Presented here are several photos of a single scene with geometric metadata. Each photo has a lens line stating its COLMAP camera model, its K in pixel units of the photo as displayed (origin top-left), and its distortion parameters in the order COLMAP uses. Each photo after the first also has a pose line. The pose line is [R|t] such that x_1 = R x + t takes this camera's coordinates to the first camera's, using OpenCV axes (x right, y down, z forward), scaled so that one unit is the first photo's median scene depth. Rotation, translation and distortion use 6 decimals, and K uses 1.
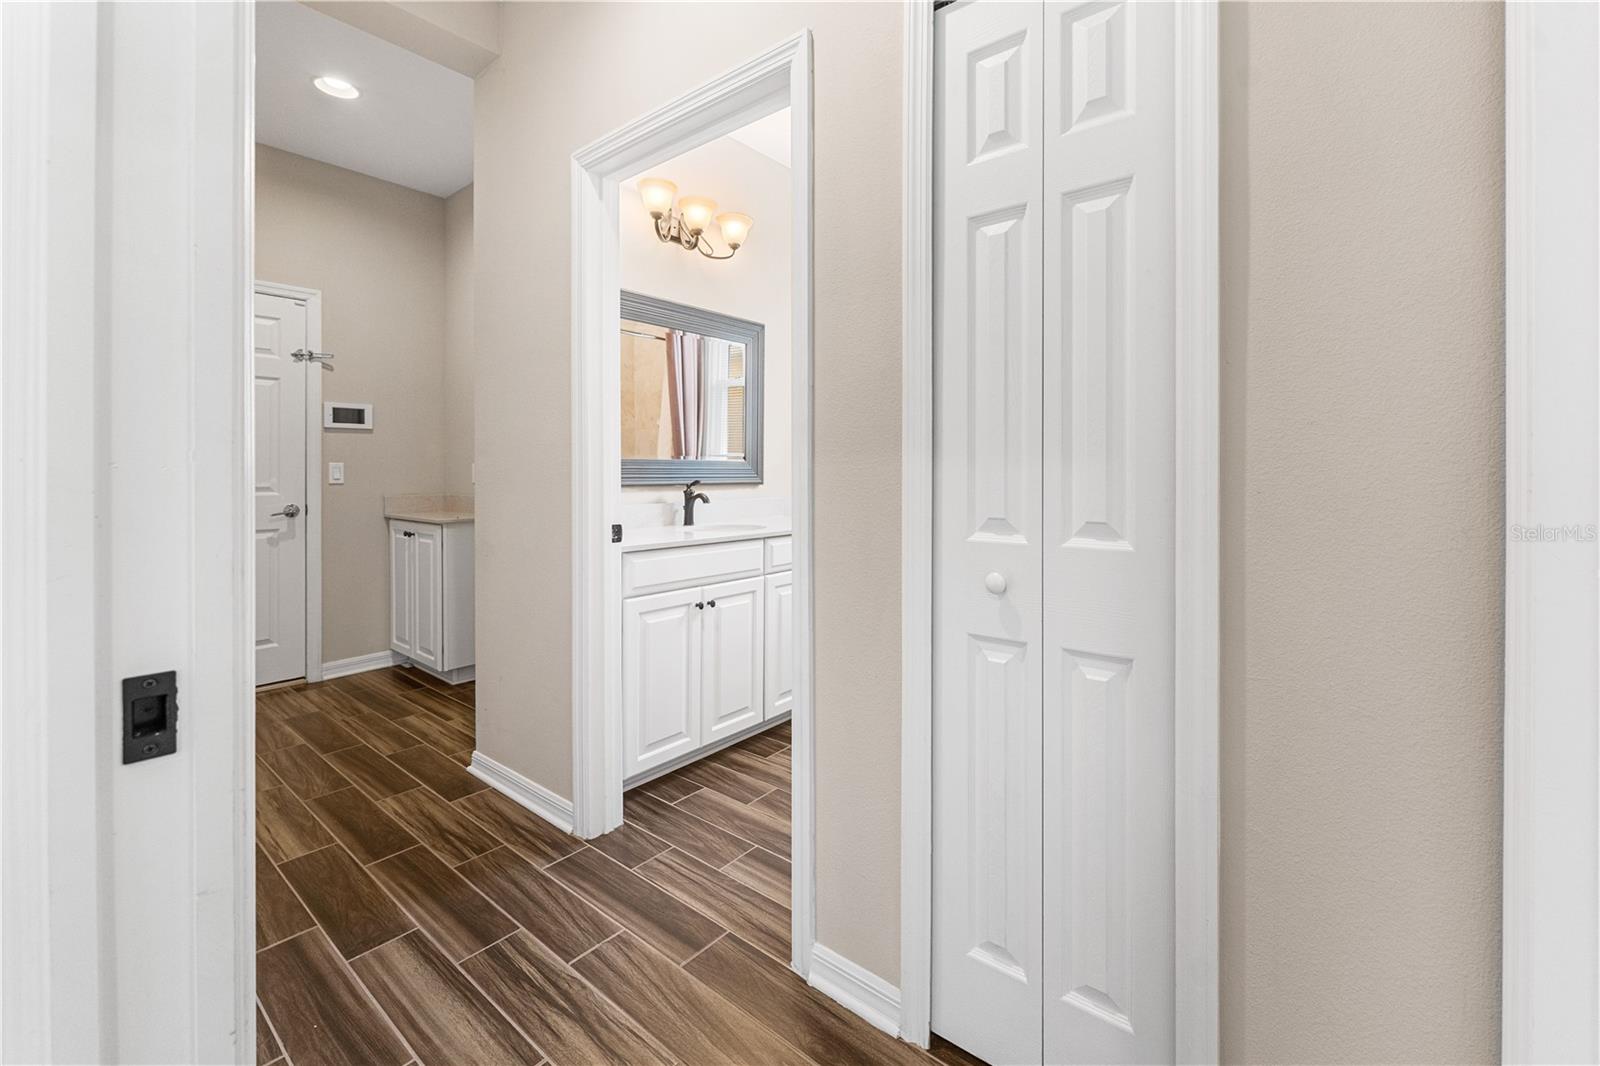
lens RADIAL K [[669.0, 0, 812.4], [0, 669.0, 469.6], [0, 0, 1]] dist [-0.000490, -0.000092]
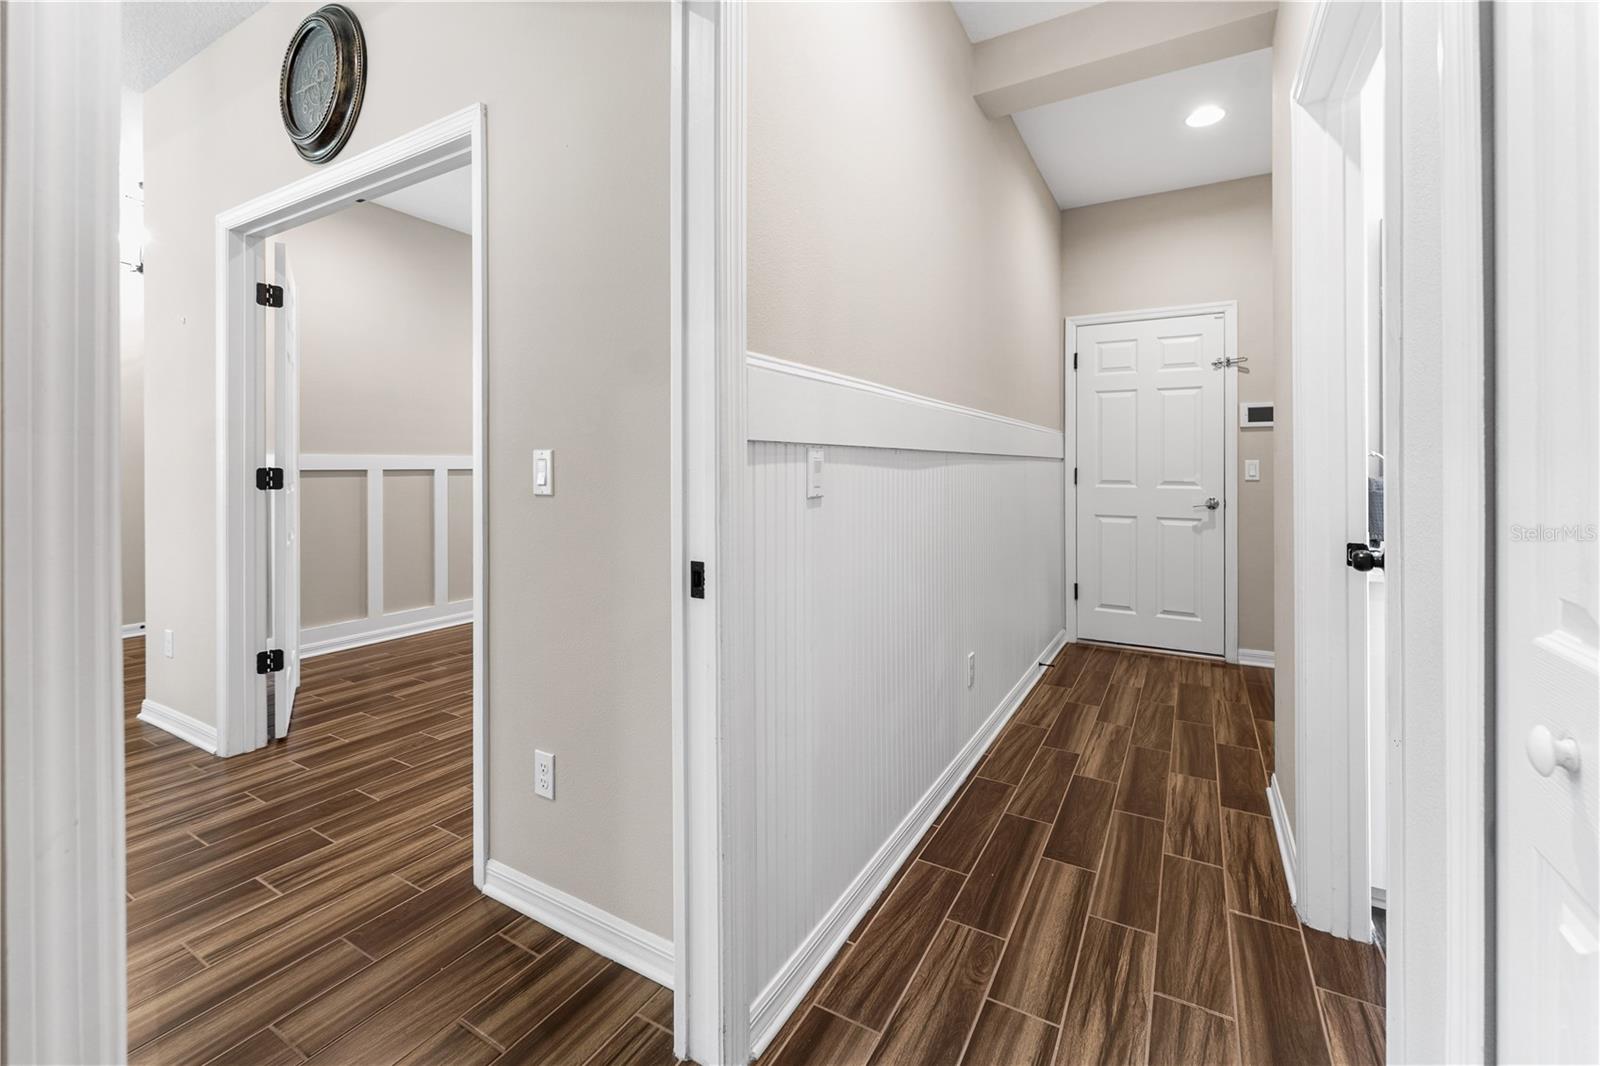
lens RADIAL K [[670.9, 0, 818.2], [0, 670.9, 465.8], [0, 0, 1]] dist [-0.000394, 0.000138]
pose [[0.164972, 0.002706, -0.986295, 0.330873], [0.000271, 0.999996, 0.002789, -0.007385], [0.986298, -0.000727, 0.164970, 0.249731]]
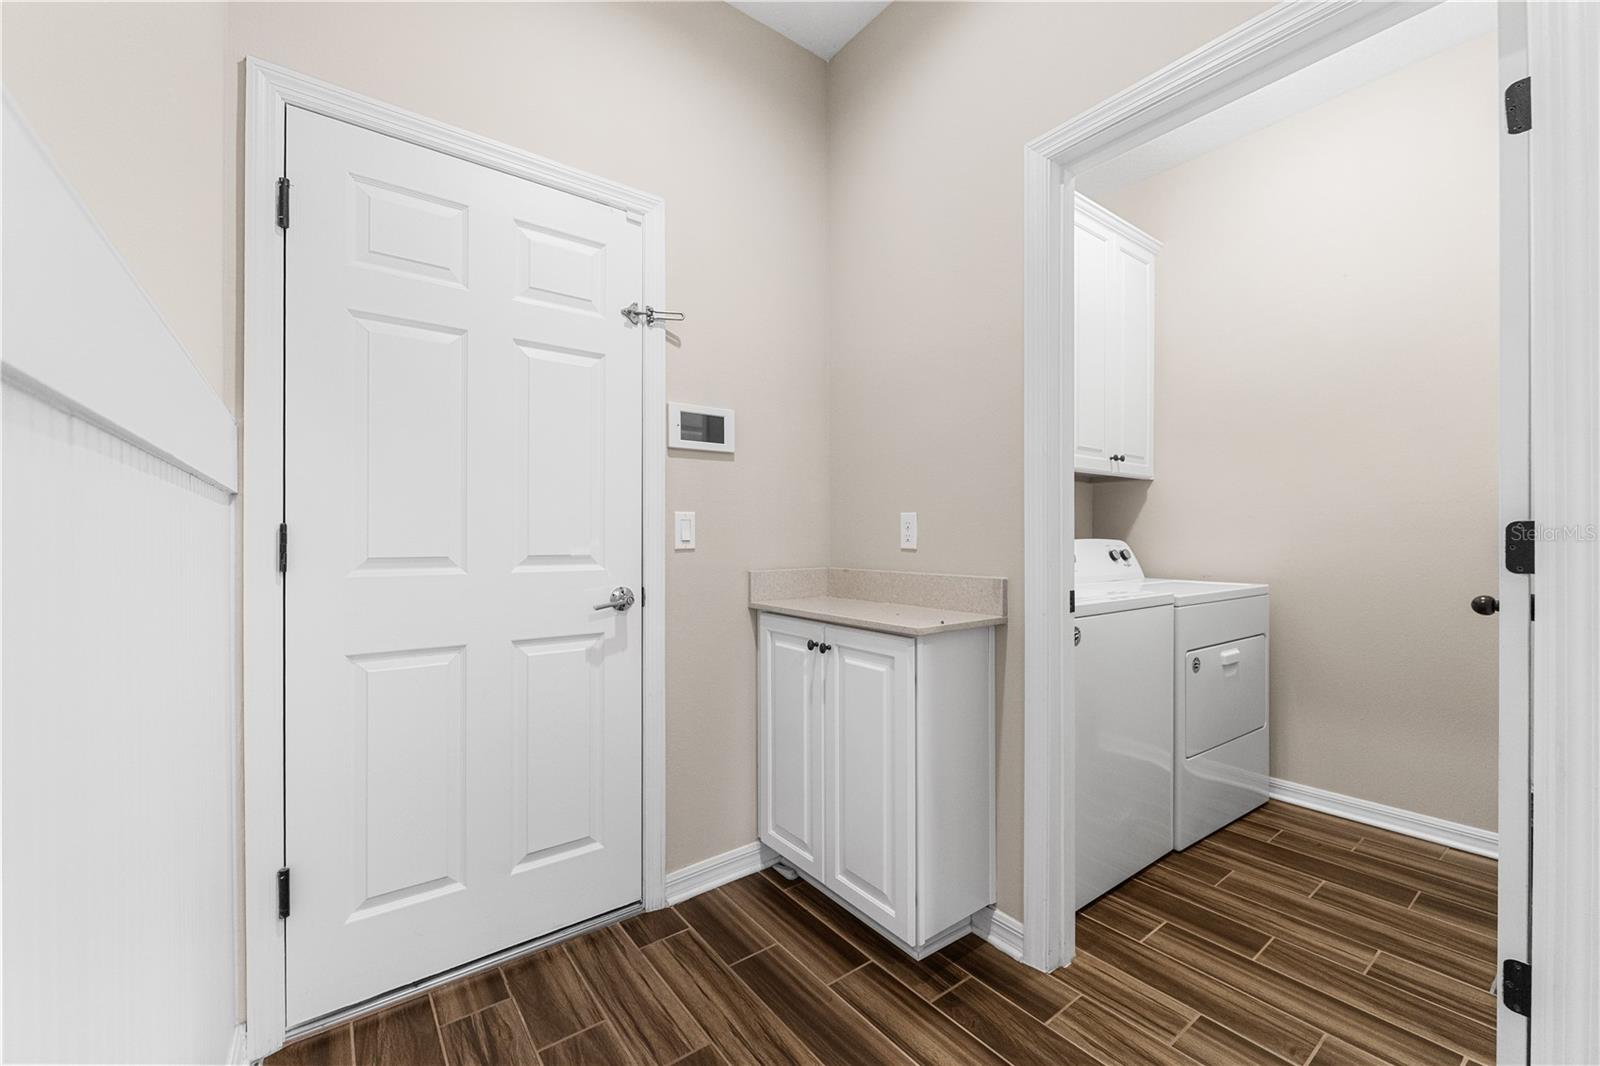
lens RADIAL K [[640.0, 0, 800.0], [0, 640.0, 533.0], [0, 0, 1]] dist [-0.000388, -0.000147]
pose [[0.970927, -0.001925, -0.239369, -0.774957], [0.001588, 0.999997, -0.001602, 0.013438], [0.239371, 0.001176, 0.970927, 0.798118]]
